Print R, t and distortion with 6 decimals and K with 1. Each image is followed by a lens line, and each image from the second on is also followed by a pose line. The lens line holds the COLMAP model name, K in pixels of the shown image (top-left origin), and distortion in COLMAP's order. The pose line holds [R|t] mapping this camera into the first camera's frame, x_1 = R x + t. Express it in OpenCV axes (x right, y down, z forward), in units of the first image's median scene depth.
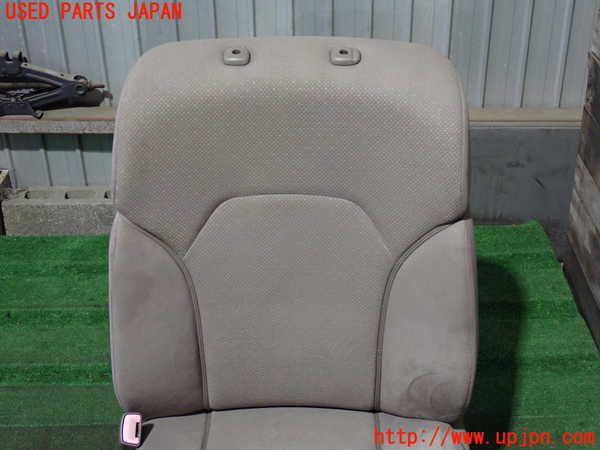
lens RADIAL K [[952.2, 0, 297.9], [0, 952.2, 224.3], [0, 0, 1]] dist [0.001089, 0.000000]
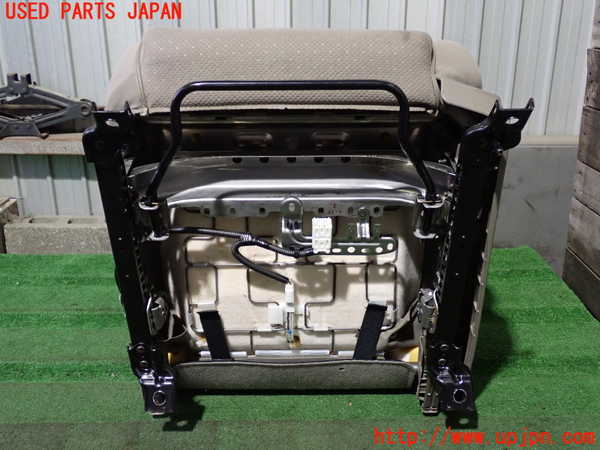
lens RADIAL K [[663.9, 0, 300.3], [0, 663.9, 224.3], [0, 0, 1]] dist [-0.003540, 0.000000]
pose [[0.999861, 0.011674, 0.011890, -0.001605], [-0.009170, 0.981291, -0.192311, 0.138427], [-0.013913, 0.192175, 0.981262, 0.368706]]
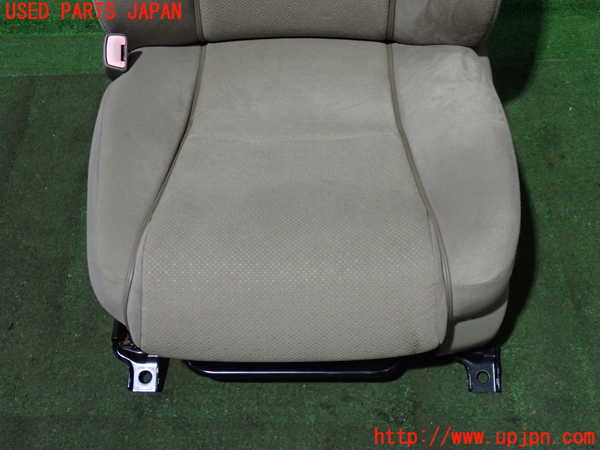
lens RADIAL K [[952.2, 0, 299.7], [0, 952.2, 224.6], [0, 0, 1]] dist [0.001089, 0.000000]
pose [[0.999960, -0.008168, -0.003551, -0.000508], [0.008839, 0.958870, 0.283709, 0.083863], [0.001087, -0.283729, 0.958904, 0.069285]]
